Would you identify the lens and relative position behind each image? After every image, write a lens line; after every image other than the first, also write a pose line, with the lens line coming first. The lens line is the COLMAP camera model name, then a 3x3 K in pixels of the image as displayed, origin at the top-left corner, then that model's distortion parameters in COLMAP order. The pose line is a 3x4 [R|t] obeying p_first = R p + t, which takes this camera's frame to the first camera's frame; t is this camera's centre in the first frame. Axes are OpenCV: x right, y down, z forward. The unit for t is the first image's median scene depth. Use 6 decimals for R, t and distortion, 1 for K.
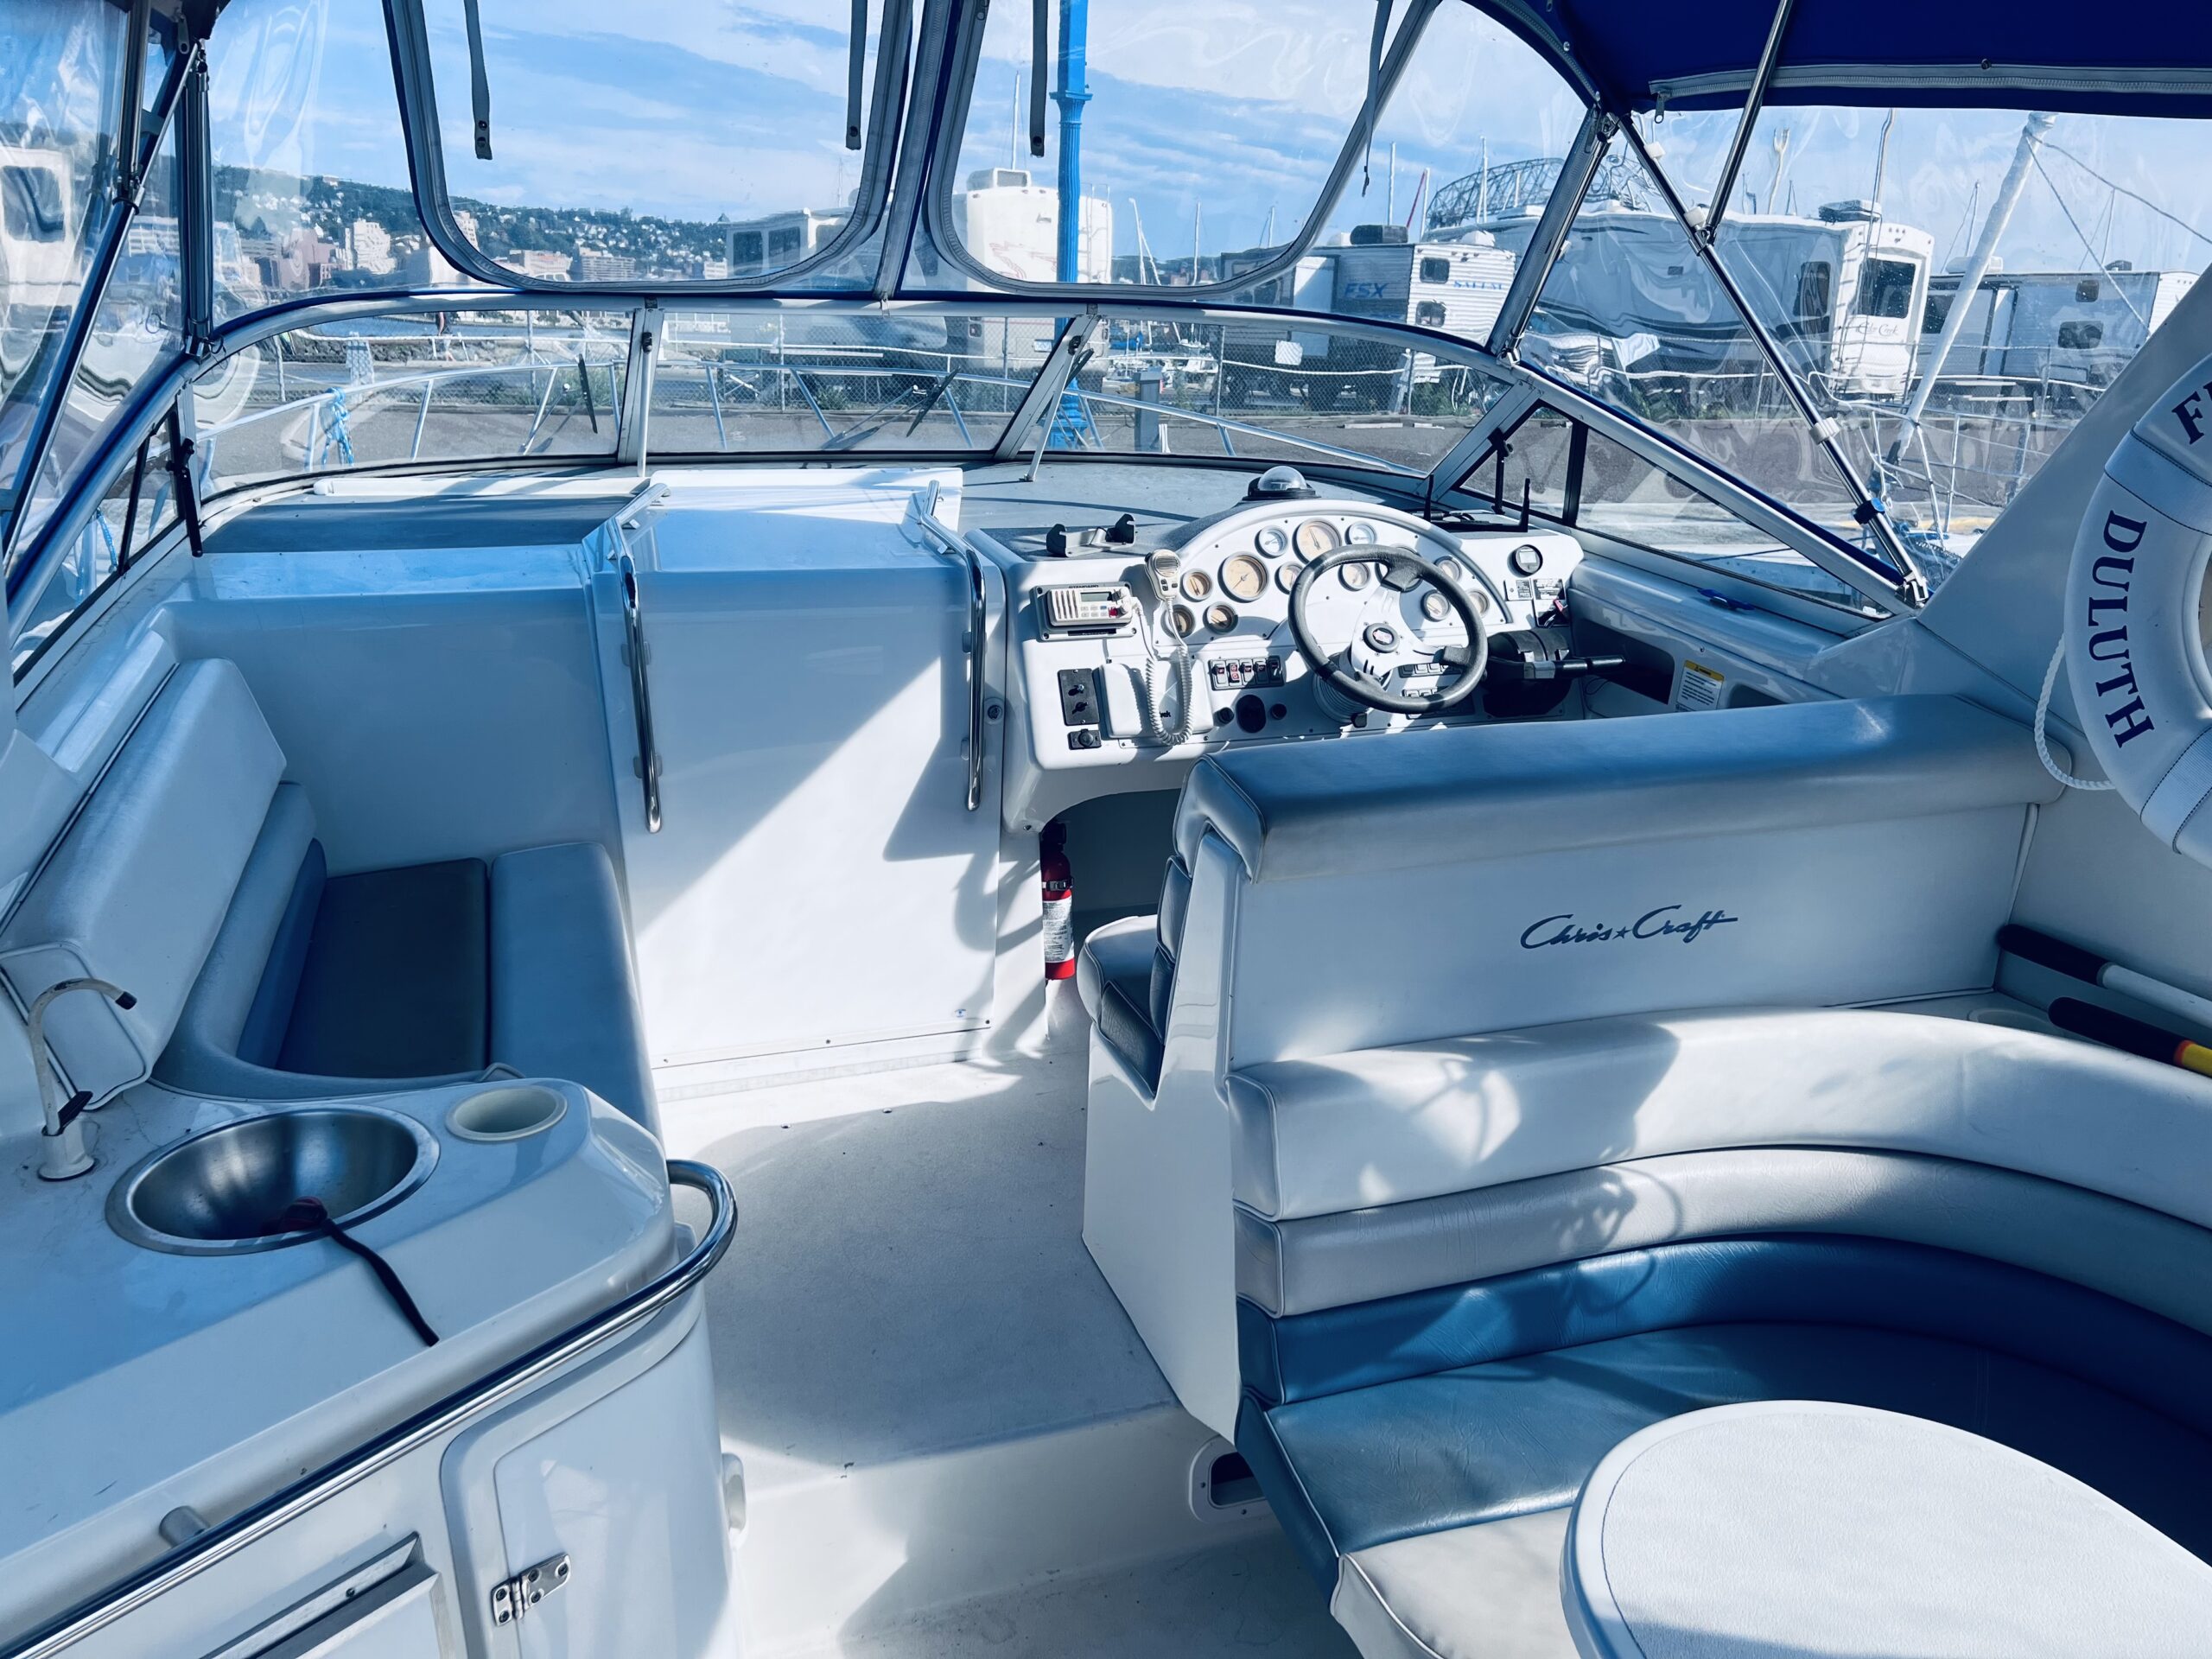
lens RADIAL K [[1682.8, 0, 1122.1], [0, 1682.8, 827.9], [0, 0, 1]] dist [0.062890, -0.067532]
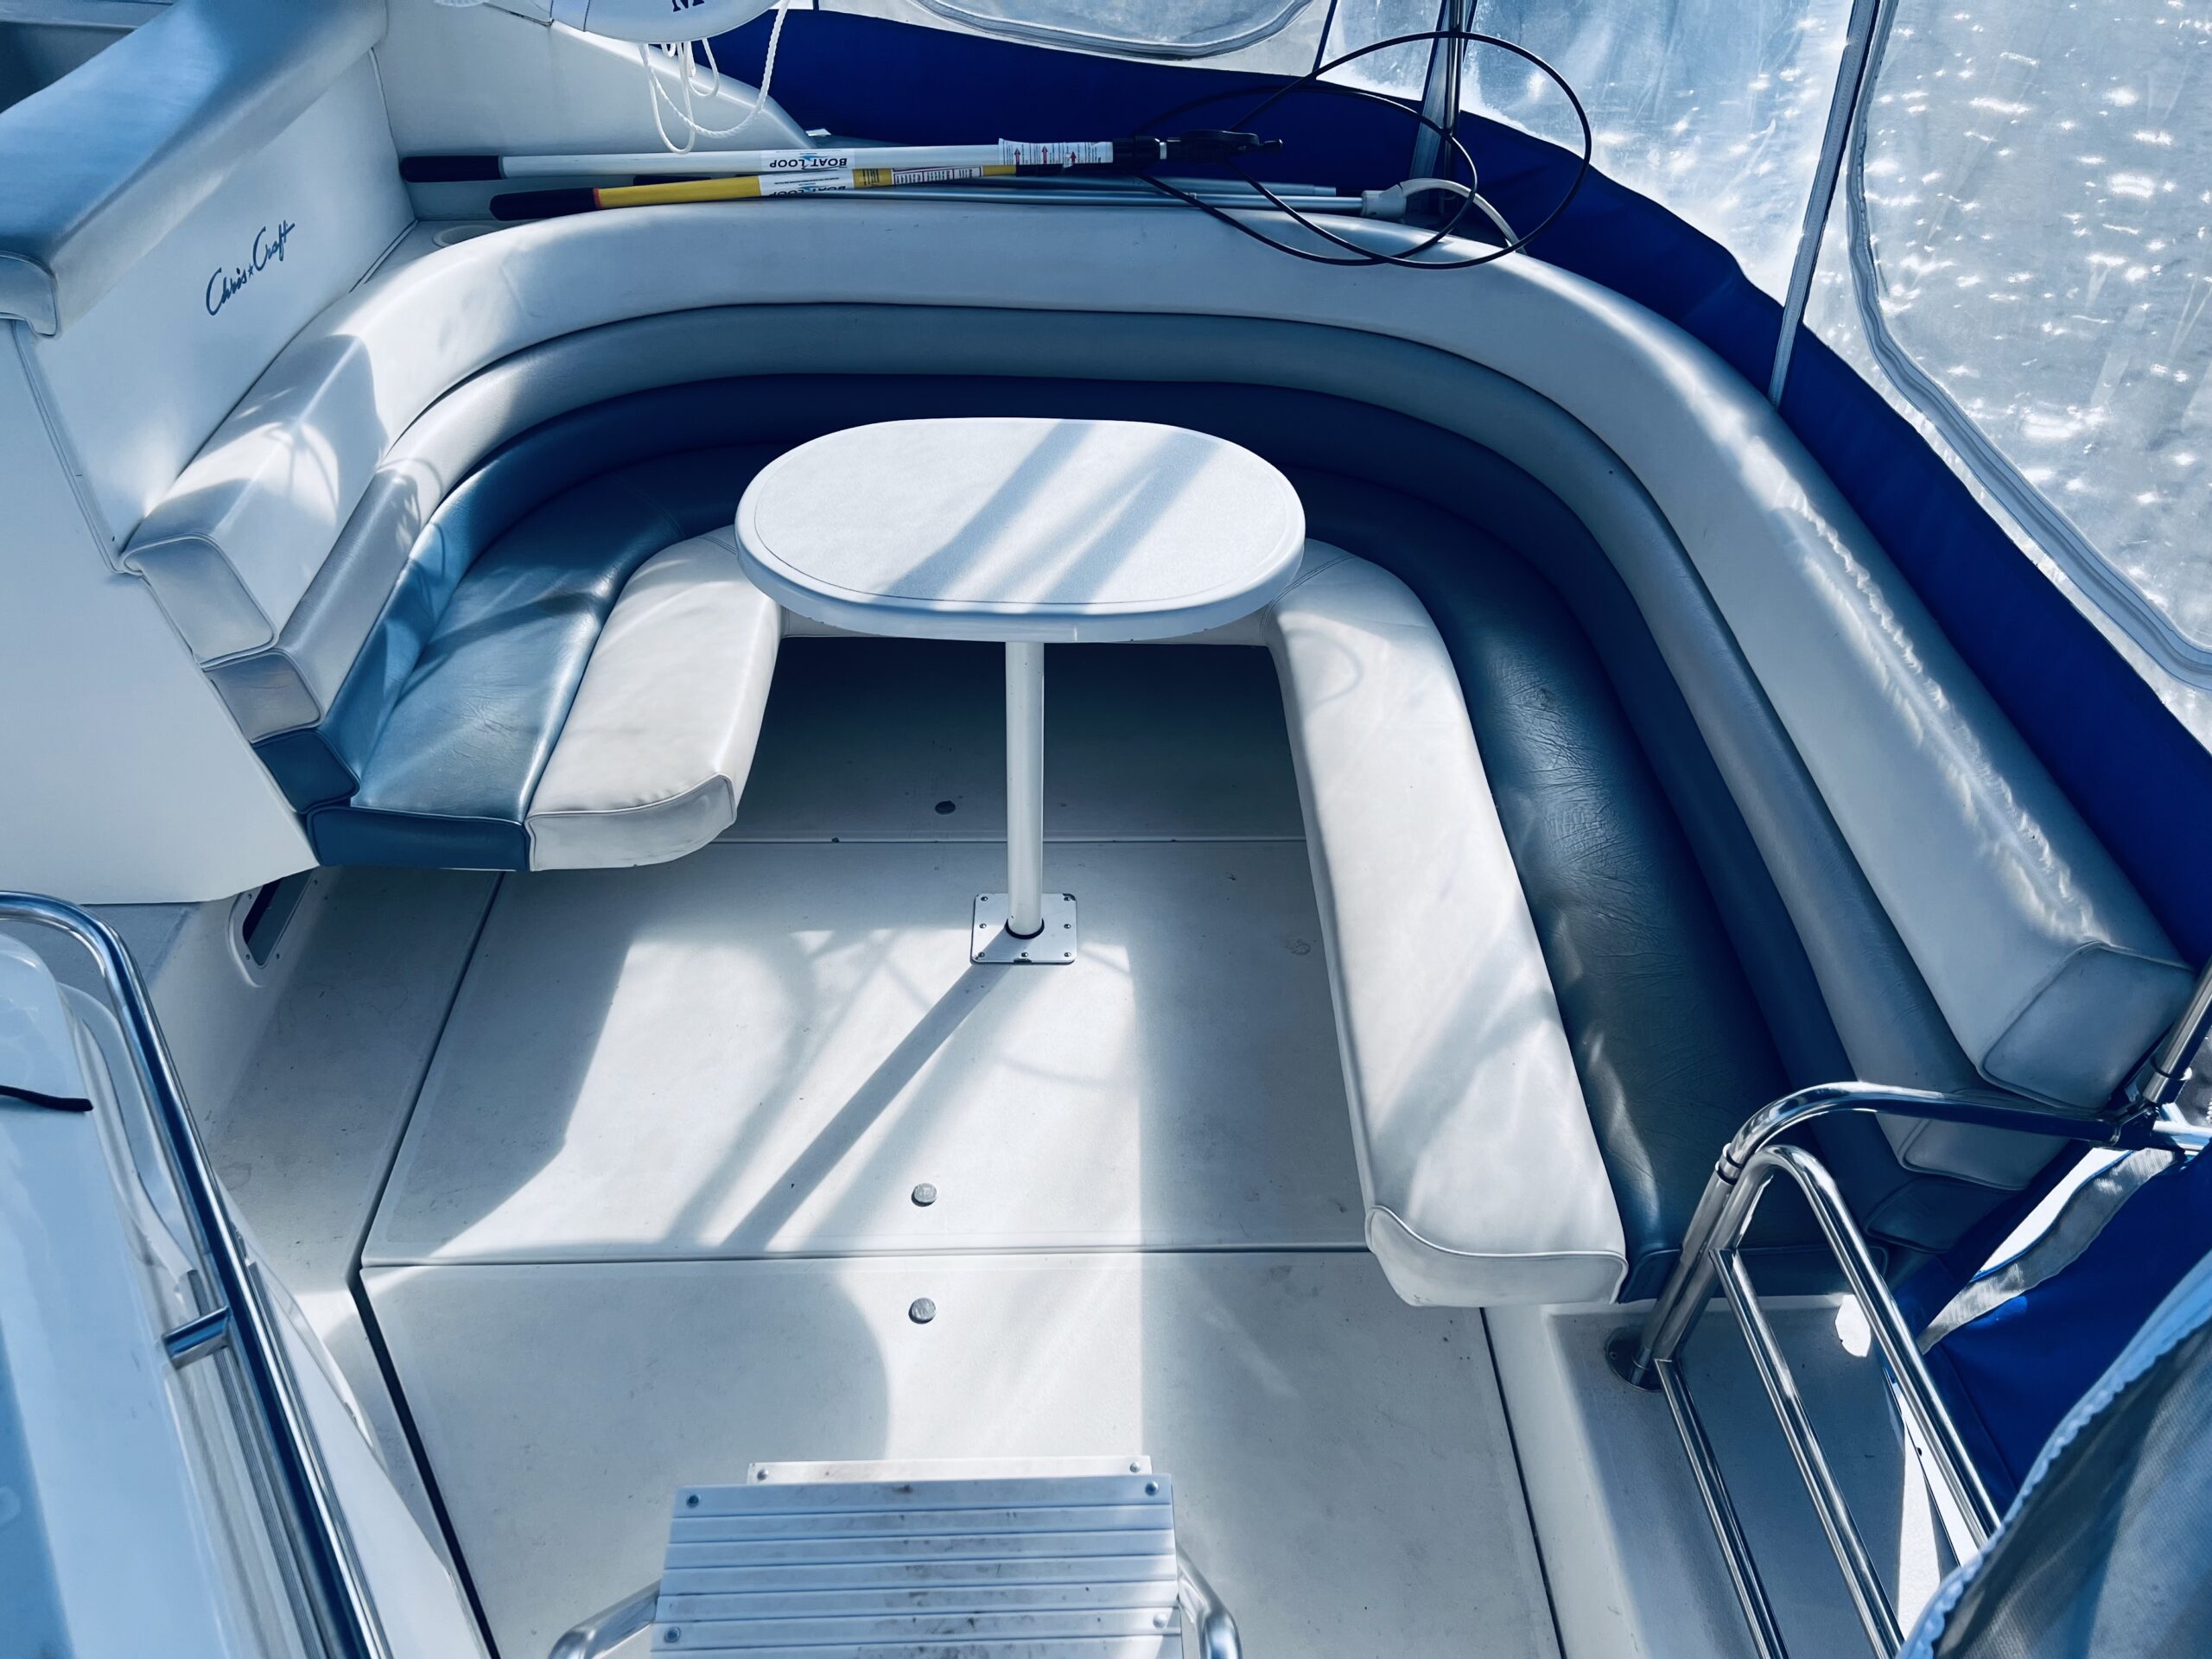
lens RADIAL K [[1682.8, 0, 1122.1], [0, 1682.8, 827.9], [0, 0, 1]] dist [0.062890, -0.067532]
pose [[0.289743, -0.611768, 0.736063, -0.392461], [0.276893, 0.789745, 0.547388, -0.068963], [-0.916176, 0.045209, 0.398217, 0.070337]]
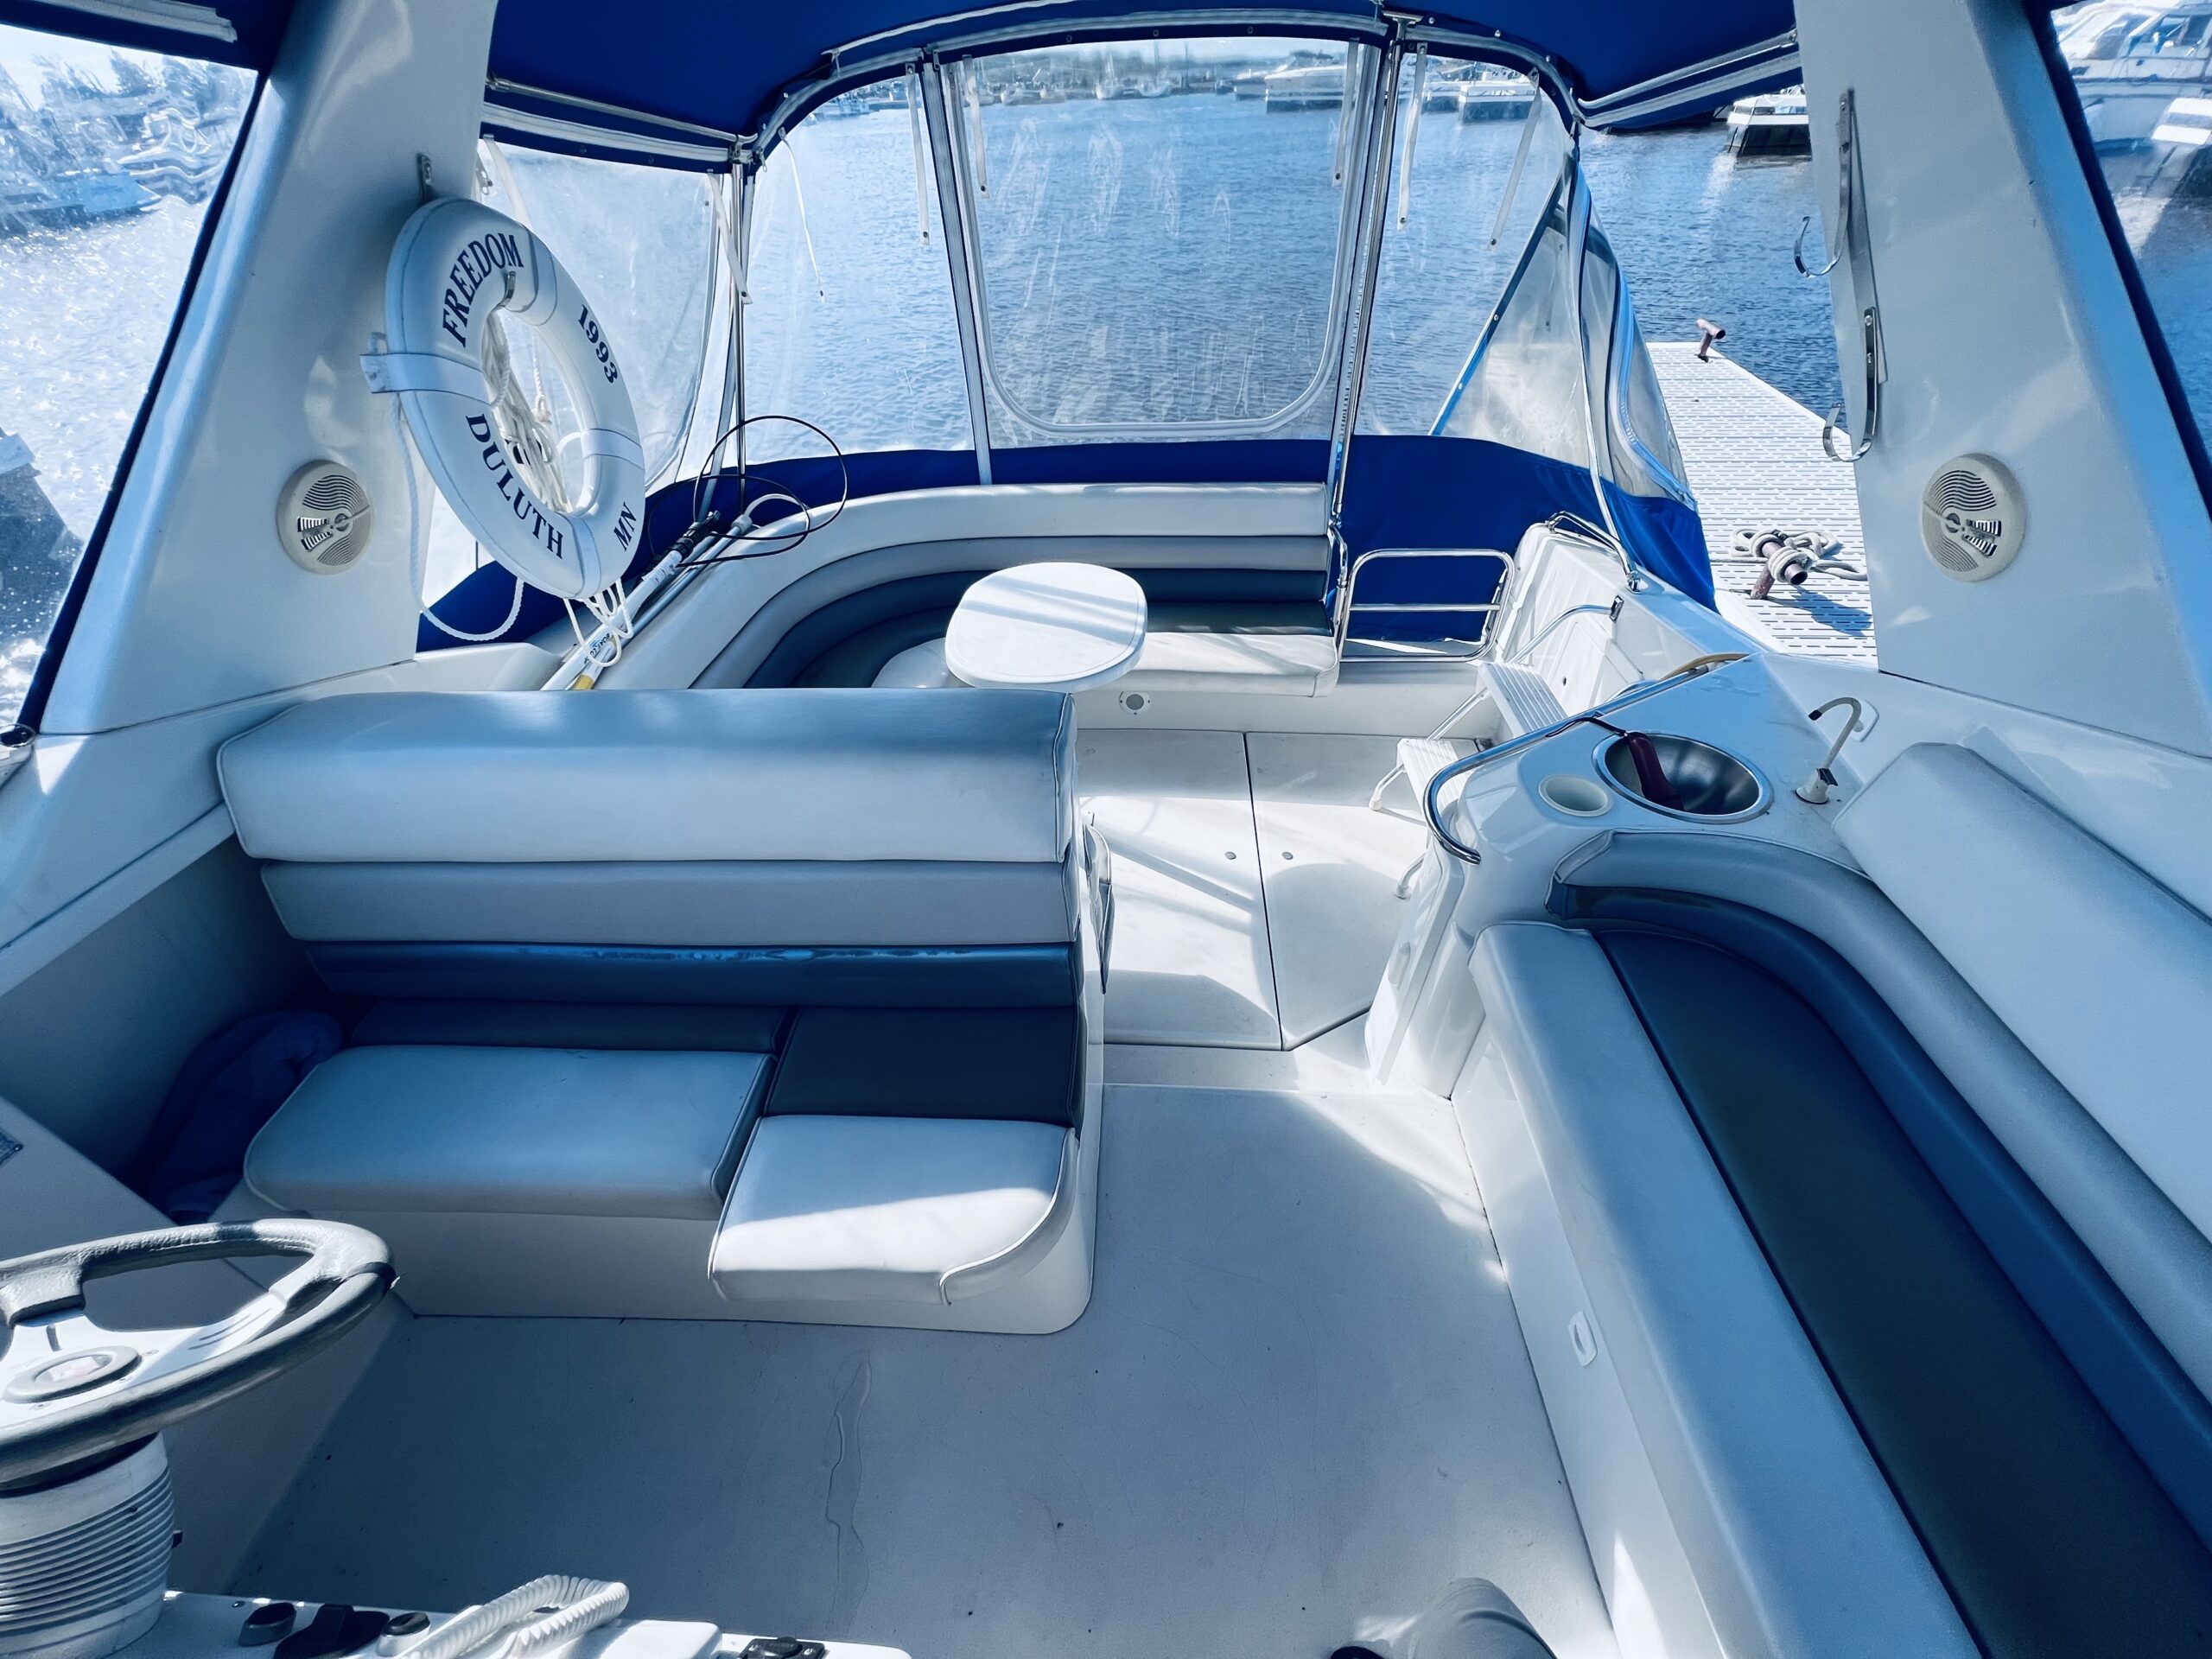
lens RADIAL K [[896.5, 0, 1097.8], [0, 896.5, 829.8], [0, 0, 1]] dist [-0.000758, 0.000017]
pose [[-0.933353, -0.223644, 0.280777, -0.101239], [0.112597, 0.560312, 0.820593, -0.335177], [-0.340844, 0.797517, -0.497787, 0.916031]]
